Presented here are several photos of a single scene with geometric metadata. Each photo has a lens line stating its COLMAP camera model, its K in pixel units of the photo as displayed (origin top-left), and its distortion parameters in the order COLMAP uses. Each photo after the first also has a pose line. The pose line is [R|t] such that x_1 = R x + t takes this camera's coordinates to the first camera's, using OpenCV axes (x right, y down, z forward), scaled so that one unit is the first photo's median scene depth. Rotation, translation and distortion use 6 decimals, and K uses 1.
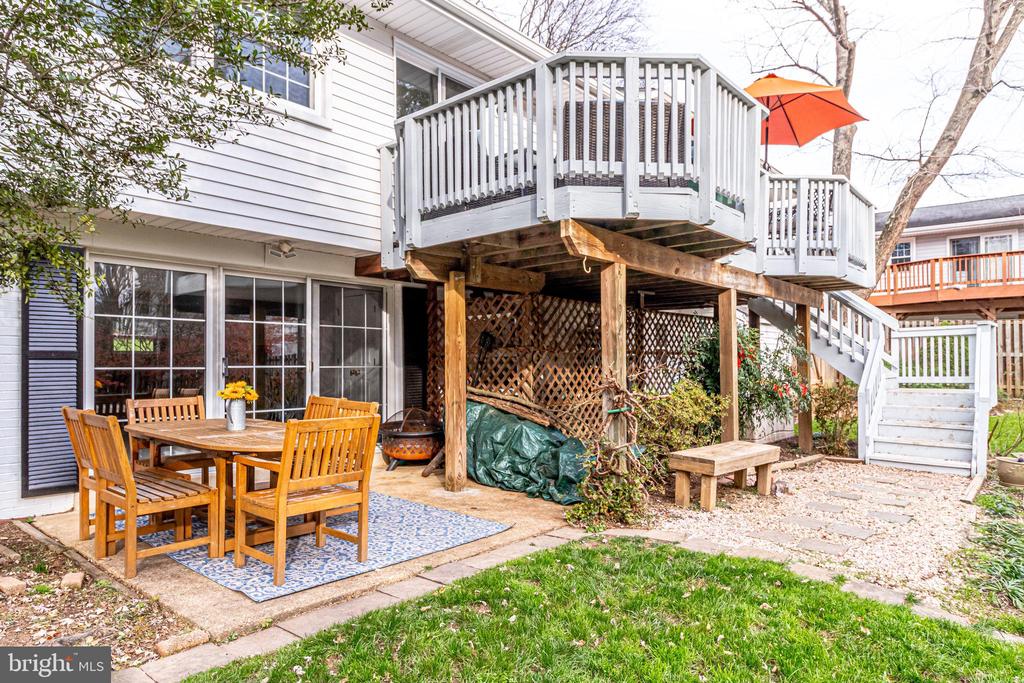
lens RADIAL K [[613.4, 0, 503.2], [0, 613.4, 364.4], [0, 0, 1]] dist [0.026256, -0.001759]
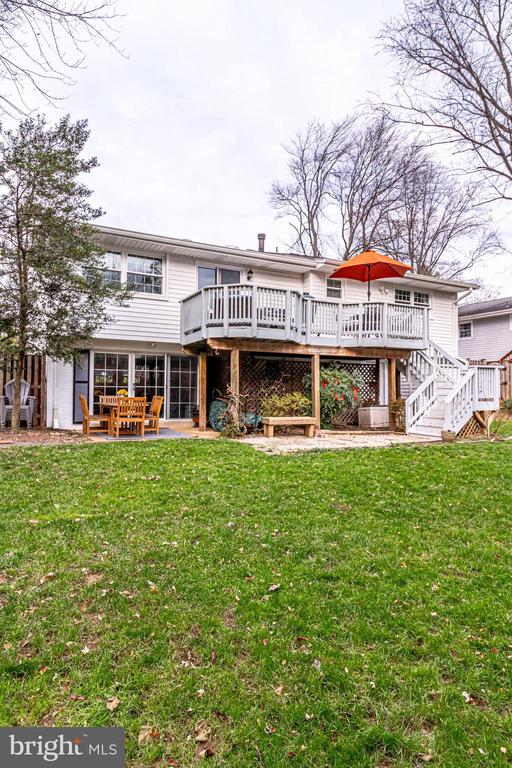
lens RADIAL K [[460.1, 0, 258.8], [0, 460.1, 379.8], [0, 0, 1]] dist [0.026256, -0.001759]
pose [[0.928666, -0.001107, -0.370915, 1.041848], [-0.008651, 0.999659, -0.024644, 0.025006], [0.370816, 0.026095, 0.928340, -0.911244]]
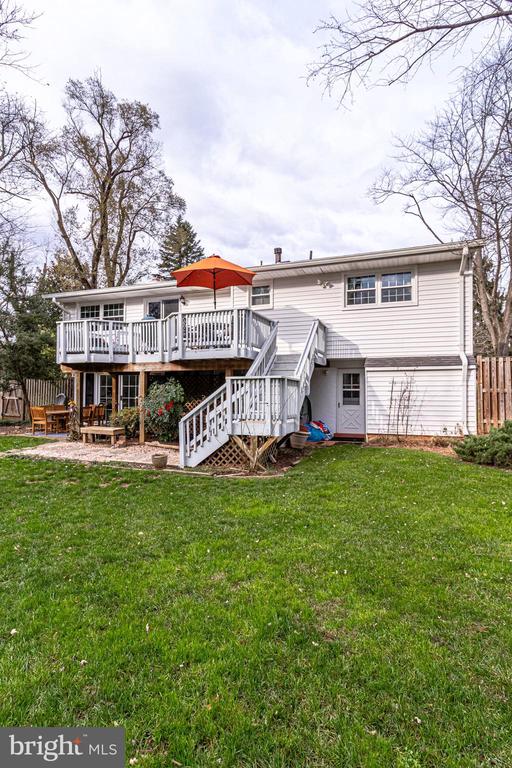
lens RADIAL K [[392.2, 0, 257.1], [0, 392.2, 387.6], [0, 0, 1]] dist [0.023491, 0.000756]
pose [[0.368519, -0.003778, -0.929612, 2.497682], [-0.001192, 0.999989, -0.004537, -0.057276], [0.929619, 0.002780, 0.368511, 0.959823]]
